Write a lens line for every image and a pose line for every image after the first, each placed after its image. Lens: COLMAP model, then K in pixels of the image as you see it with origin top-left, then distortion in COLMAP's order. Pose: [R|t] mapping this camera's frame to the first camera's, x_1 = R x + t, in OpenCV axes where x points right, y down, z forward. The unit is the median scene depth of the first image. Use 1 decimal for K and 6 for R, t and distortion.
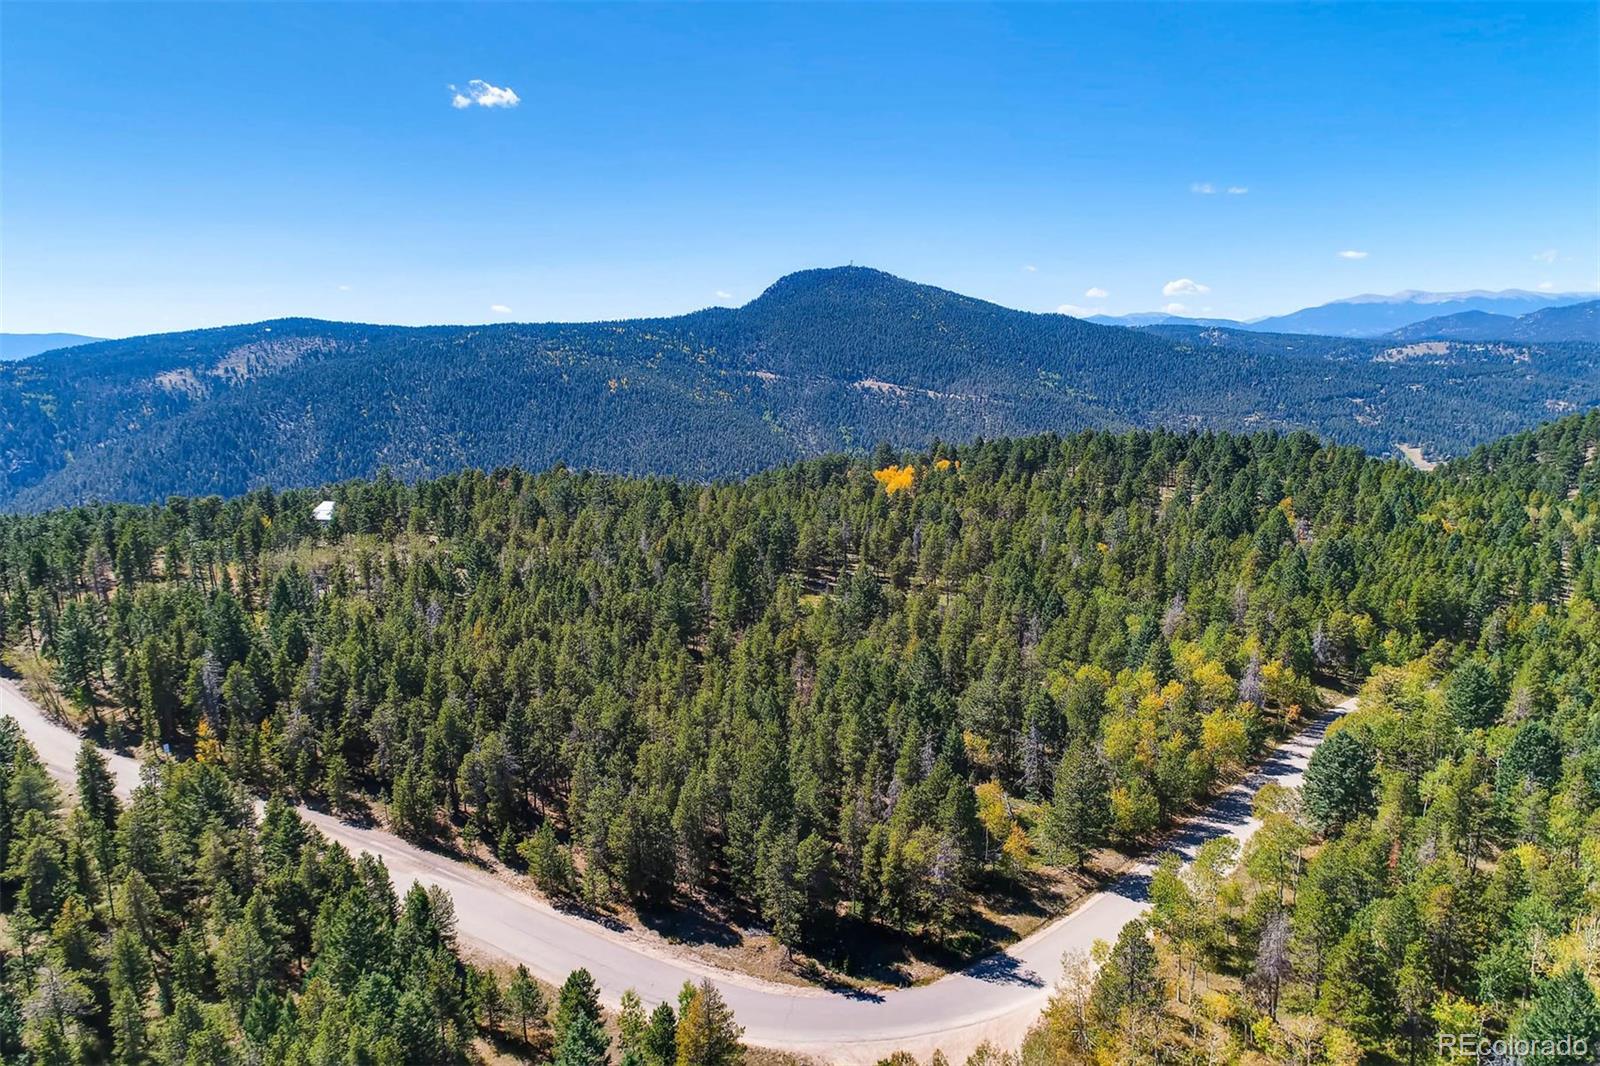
lens RADIAL K [[1075.6, 0, 797.6], [0, 1075.6, 533.0], [0, 0, 1]] dist [0.001590, 0.001252]
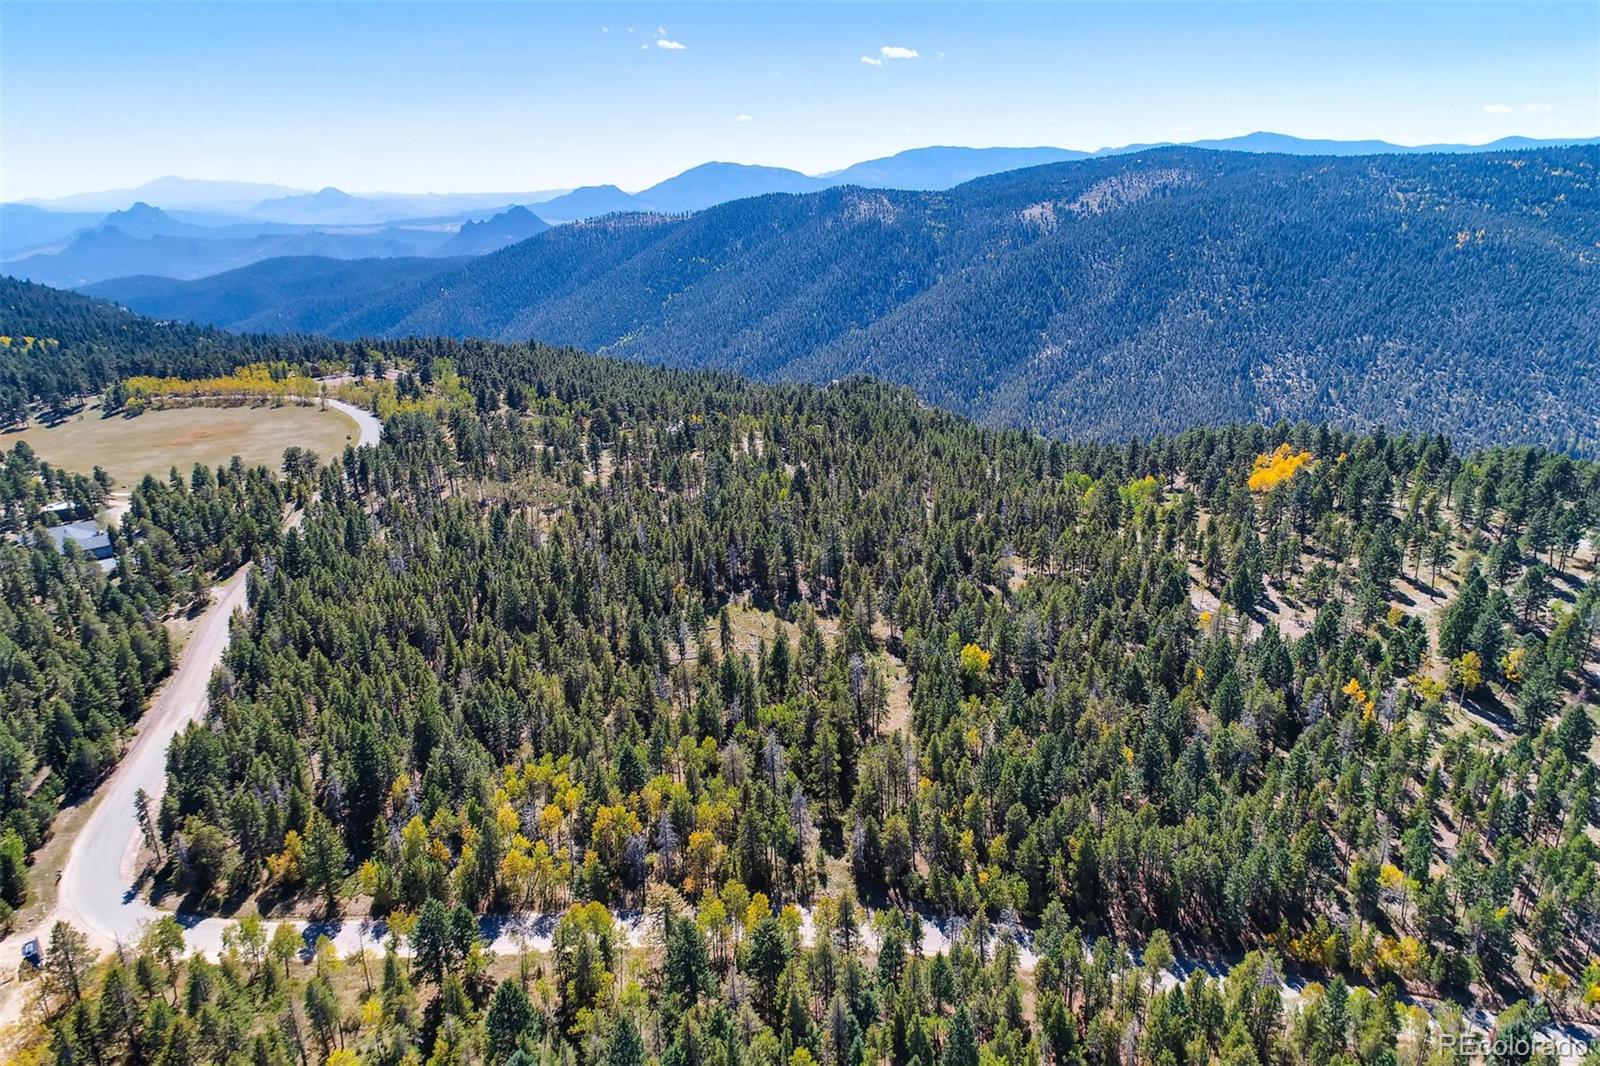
lens RADIAL K [[1075.6, 0, 797.6], [0, 1075.6, 533.0], [0, 0, 1]] dist [0.001590, 0.001252]
pose [[0.690473, 0.234328, -0.684352, 0.113731], [-0.118349, 0.969923, 0.212702, -0.037777], [0.713611, -0.065873, 0.697438, 0.039011]]
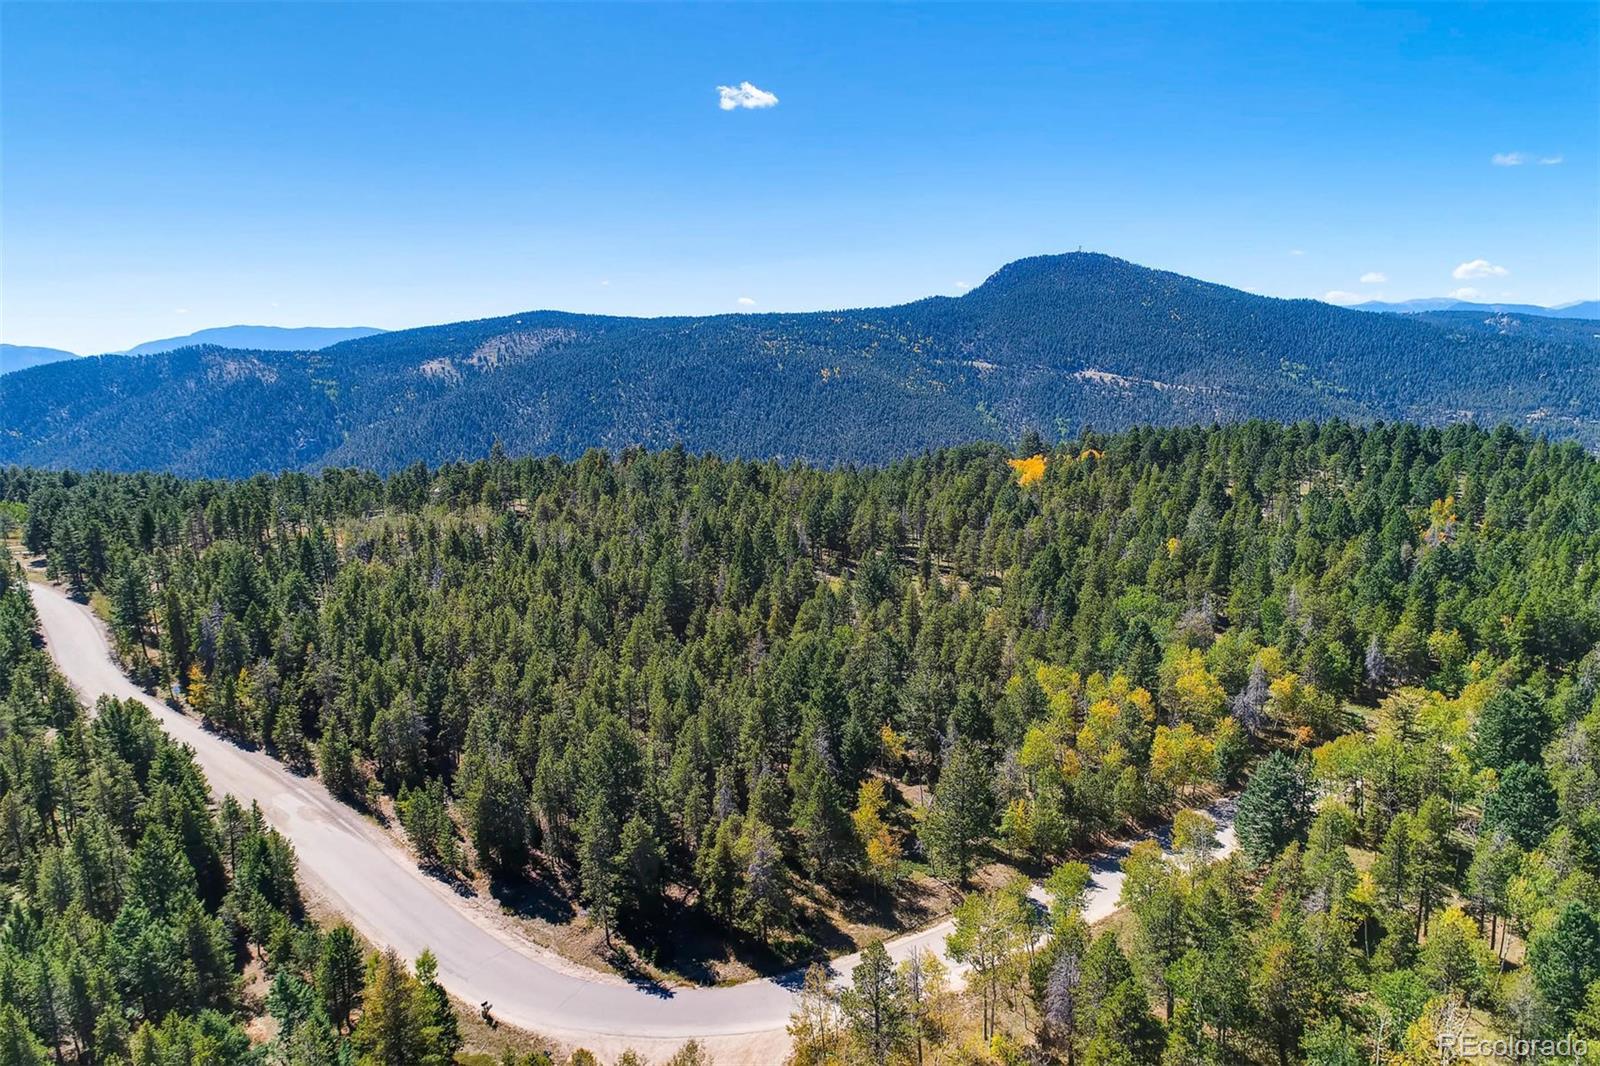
lens RADIAL K [[1075.6, 0, 797.6], [0, 1075.6, 533.0], [0, 0, 1]] dist [0.001590, 0.001252]
pose [[0.977053, 0.035431, -0.210027, 0.023759], [-0.033674, 0.999362, 0.011938, 0.000673], [0.210316, -0.004592, 0.977623, 0.006182]]
